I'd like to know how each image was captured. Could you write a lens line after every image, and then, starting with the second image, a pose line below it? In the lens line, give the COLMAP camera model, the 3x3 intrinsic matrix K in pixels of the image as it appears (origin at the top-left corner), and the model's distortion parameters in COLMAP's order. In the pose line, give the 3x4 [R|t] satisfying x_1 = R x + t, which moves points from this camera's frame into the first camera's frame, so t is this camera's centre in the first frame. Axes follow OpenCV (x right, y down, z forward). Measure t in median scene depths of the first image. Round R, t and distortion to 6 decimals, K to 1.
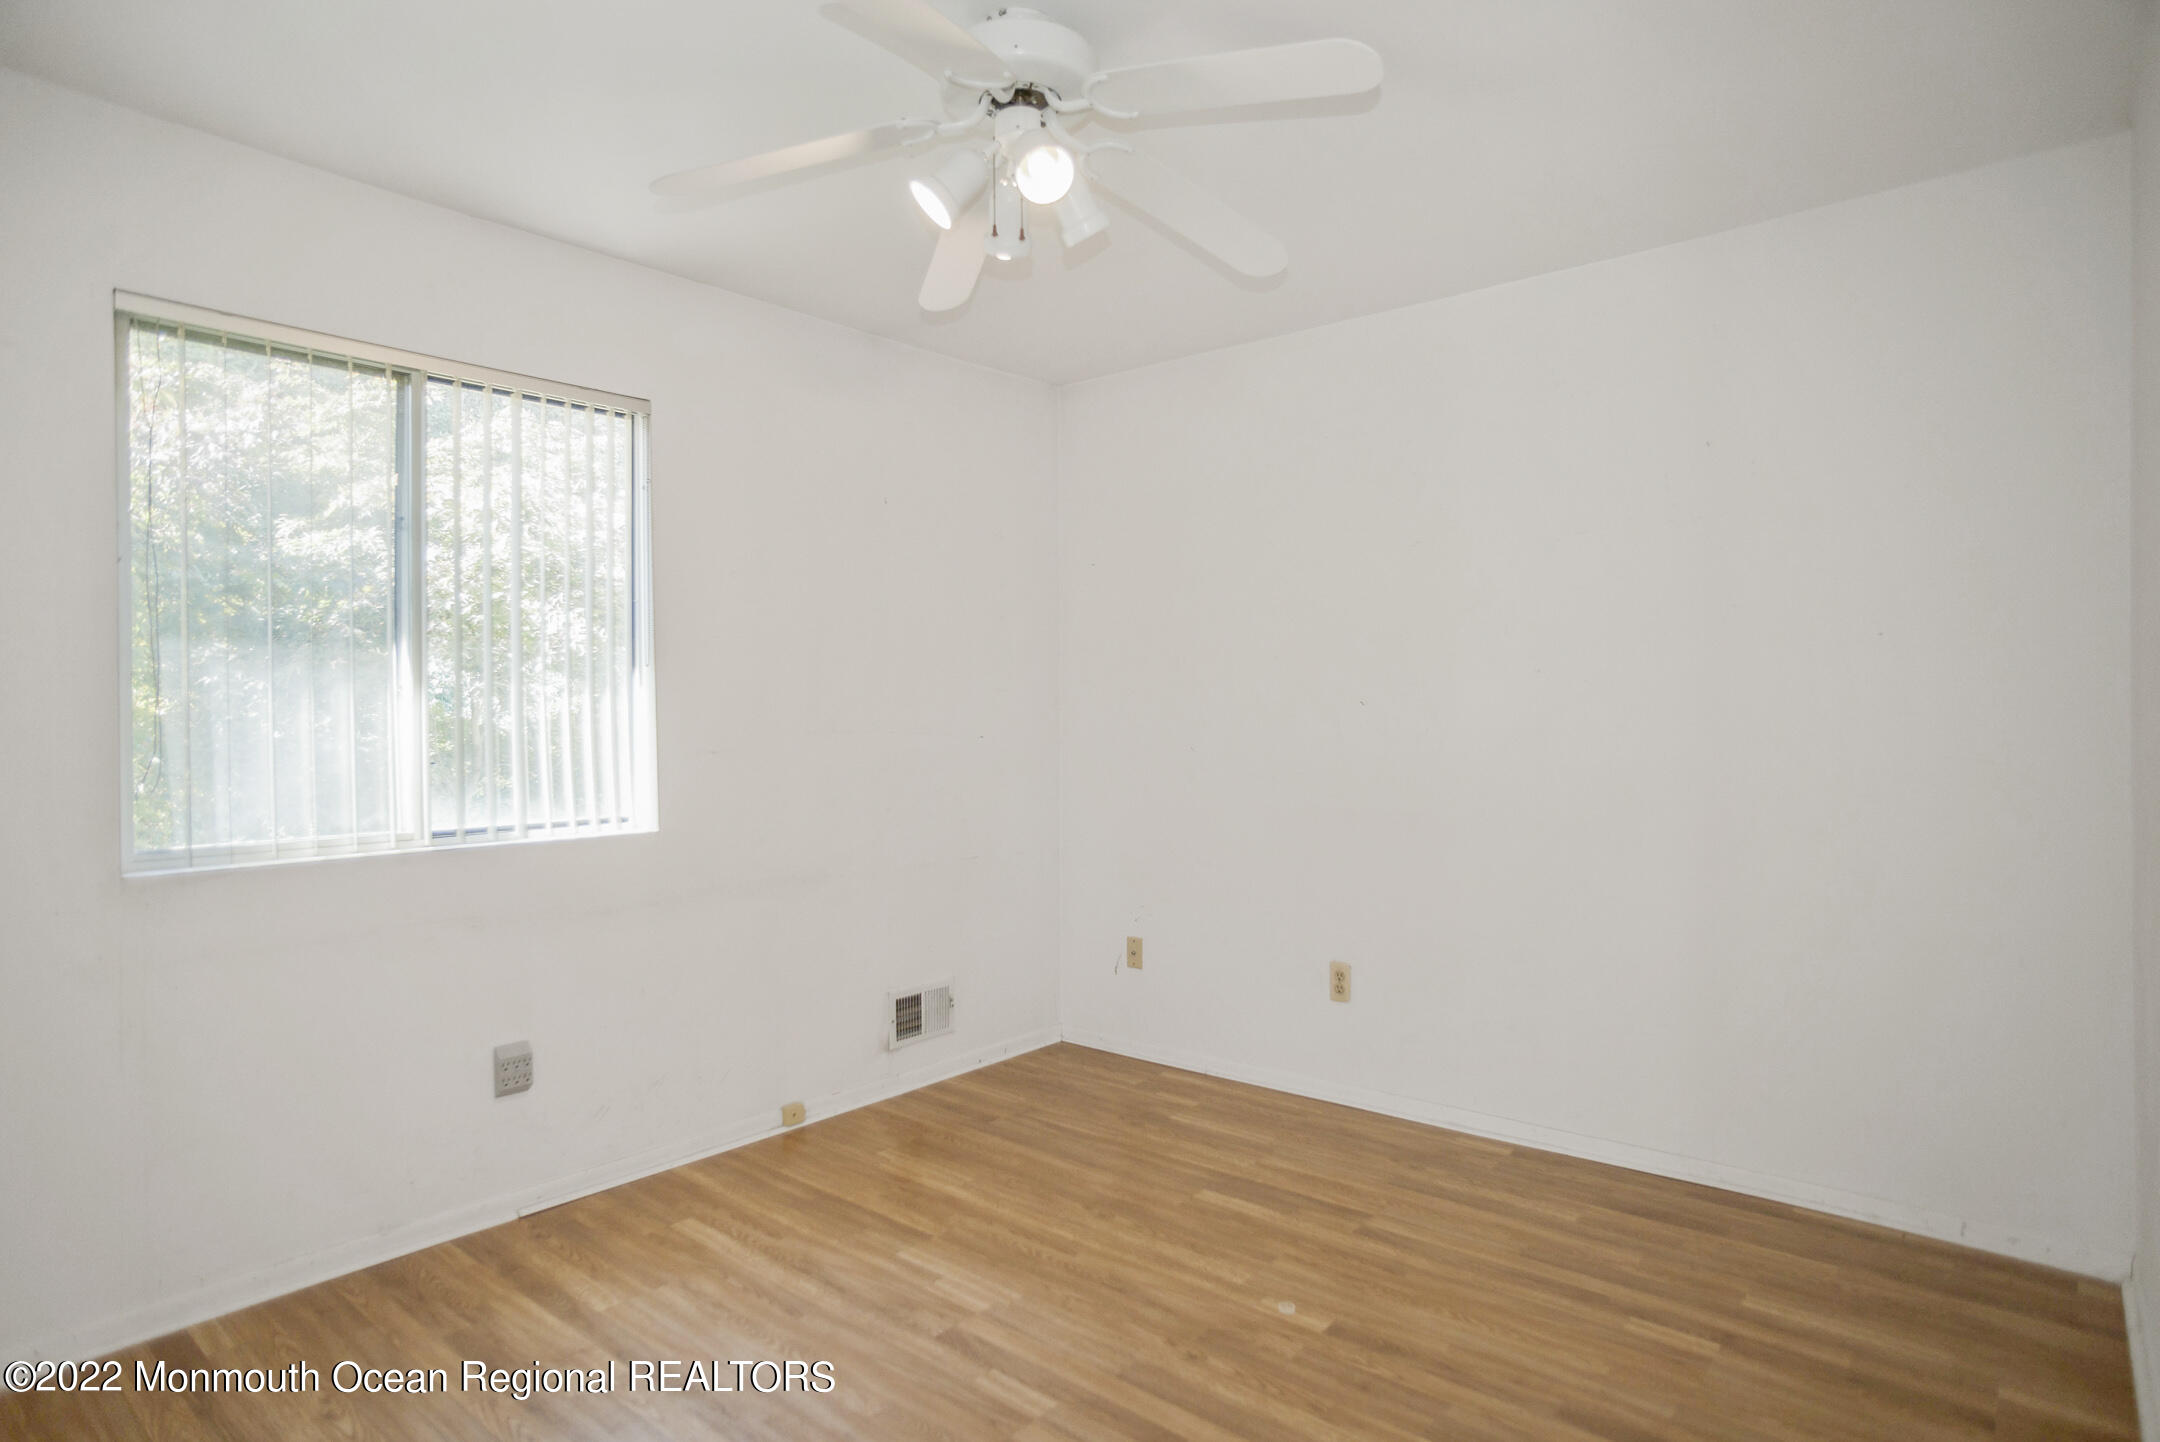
lens RADIAL K [[1195.2, 0, 1079.9], [0, 1195.2, 721.9], [0, 0, 1]] dist [-0.002125, 0.004725]
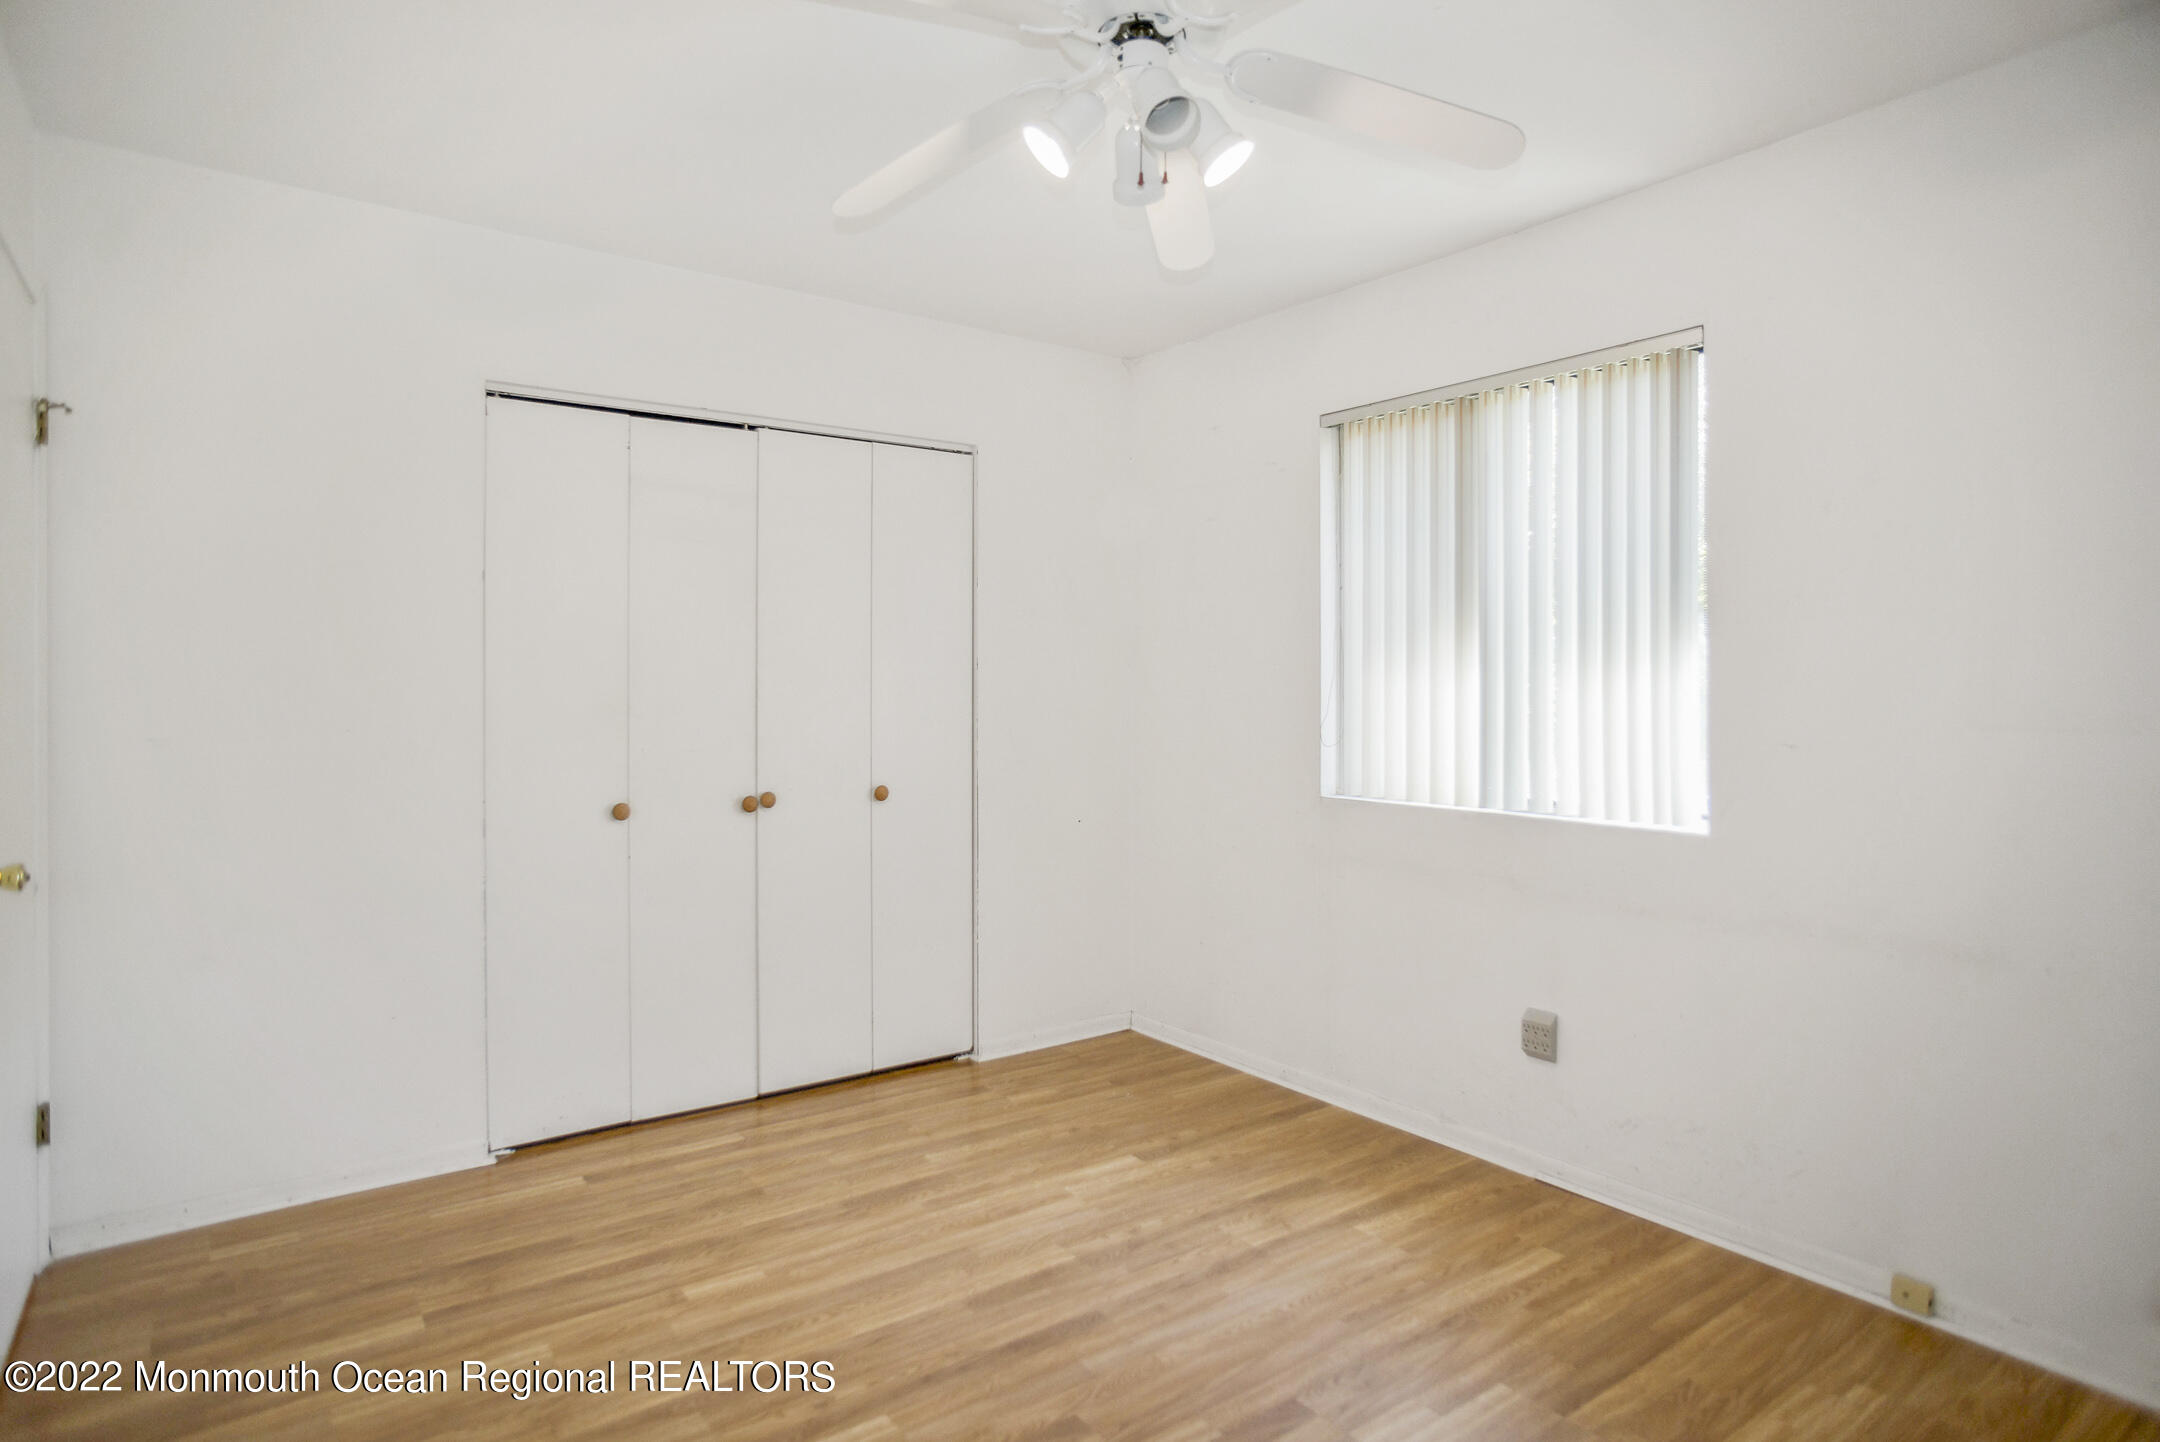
lens RADIAL K [[1195.2, 0, 1080.9], [0, 1195.2, 711.0], [0, 0, 1]] dist [-0.002125, 0.004725]
pose [[-0.245457, 0.014546, -0.969298, 0.672507], [-0.003309, 0.999869, 0.015843, -0.008145], [0.969402, 0.007096, -0.245376, 0.926461]]
